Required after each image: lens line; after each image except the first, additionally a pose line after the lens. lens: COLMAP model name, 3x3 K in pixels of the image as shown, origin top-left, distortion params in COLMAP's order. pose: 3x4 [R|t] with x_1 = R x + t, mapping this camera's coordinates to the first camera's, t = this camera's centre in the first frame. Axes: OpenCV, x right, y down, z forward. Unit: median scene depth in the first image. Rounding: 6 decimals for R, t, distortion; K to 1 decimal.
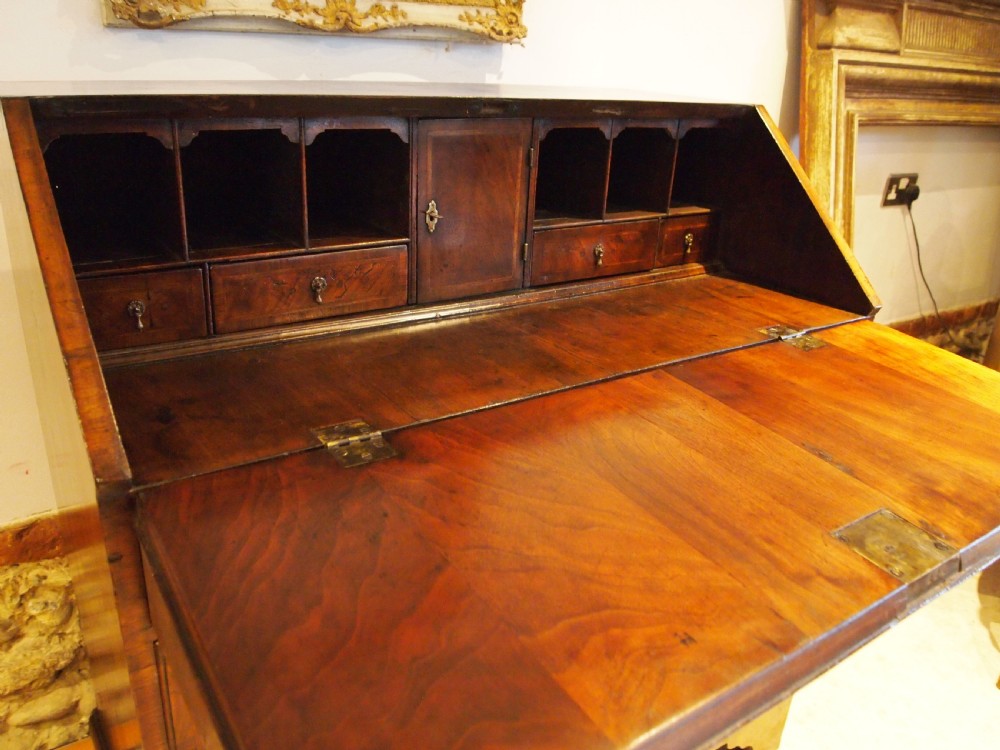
lens RADIAL K [[793.4, 0, 500.0], [0, 793.4, 375.0], [0, 0, 1]] dist [-0.045890, -0.002107]
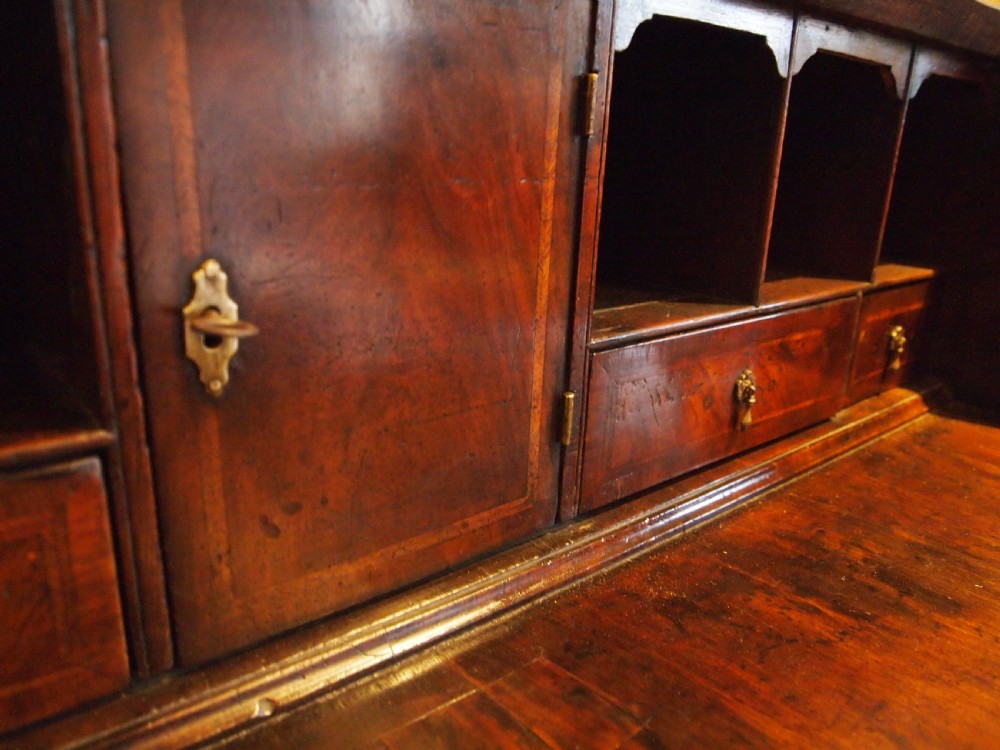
lens RADIAL K [[774.7, 0, 500.0], [0, 774.7, 375.0], [0, 0, 1]] dist [-0.075879, -0.000504]
pose [[0.995338, -0.036726, 0.089177, -0.020441], [0.043287, 0.996408, -0.072789, -0.150004], [-0.086184, 0.076310, 0.993353, 0.693632]]
